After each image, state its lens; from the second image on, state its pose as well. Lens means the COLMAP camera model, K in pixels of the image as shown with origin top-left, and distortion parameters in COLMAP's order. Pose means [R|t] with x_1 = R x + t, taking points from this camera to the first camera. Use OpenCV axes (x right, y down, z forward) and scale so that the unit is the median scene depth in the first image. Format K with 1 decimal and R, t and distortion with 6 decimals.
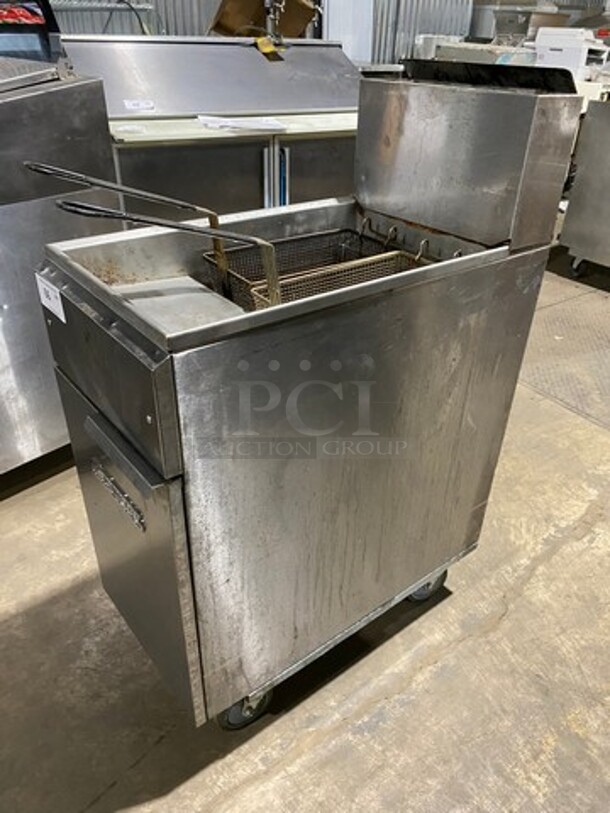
lens RADIAL K [[612.9, 0, 310.0], [0, 612.9, 407.0], [0, 0, 1]] dist [-0.001039, -0.001605]
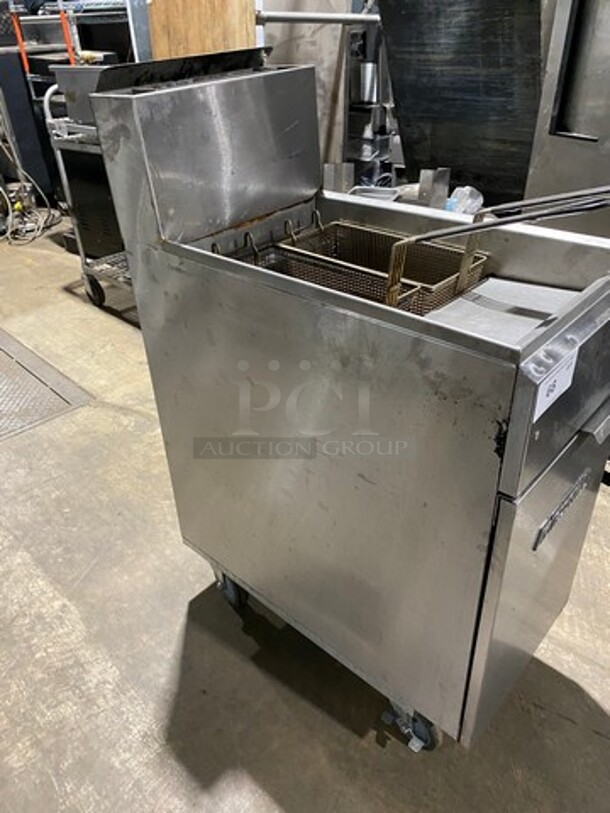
lens RADIAL K [[612.9, 0, 310.0], [0, 612.9, 407.0], [0, 0, 1]] dist [-0.001039, -0.001605]
pose [[-0.166460, -0.534883, 0.828367, -0.715680], [0.542516, 0.651825, 0.529907, -0.504458], [-0.823388, 0.537611, 0.181679, 0.803626]]
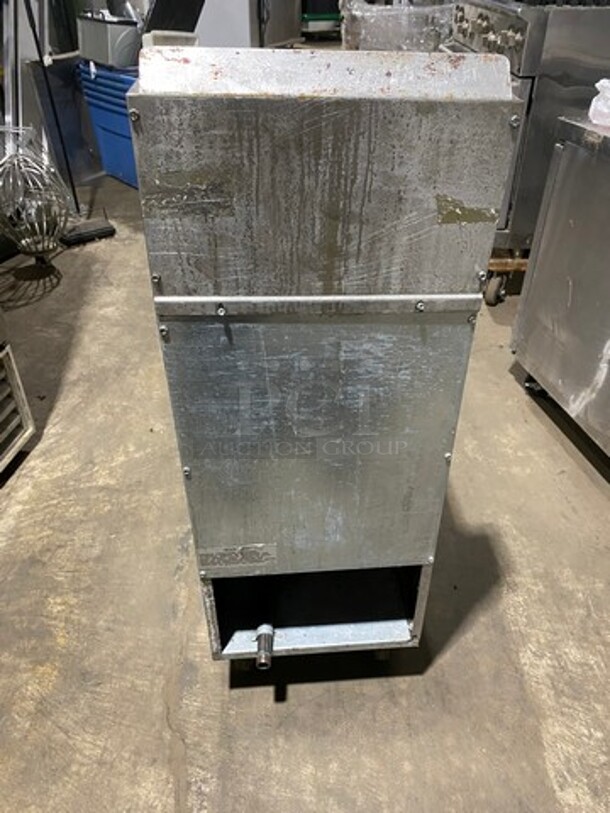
lens RADIAL K [[612.9, 0, 310.0], [0, 612.9, 407.0], [0, 0, 1]] dist [-0.001039, -0.001605]
pose [[-0.559171, 0.461493, -0.688732, 0.672958], [-0.458247, 0.520261, 0.720651, -0.630014], [0.690896, 0.718577, -0.079437, 1.044396]]
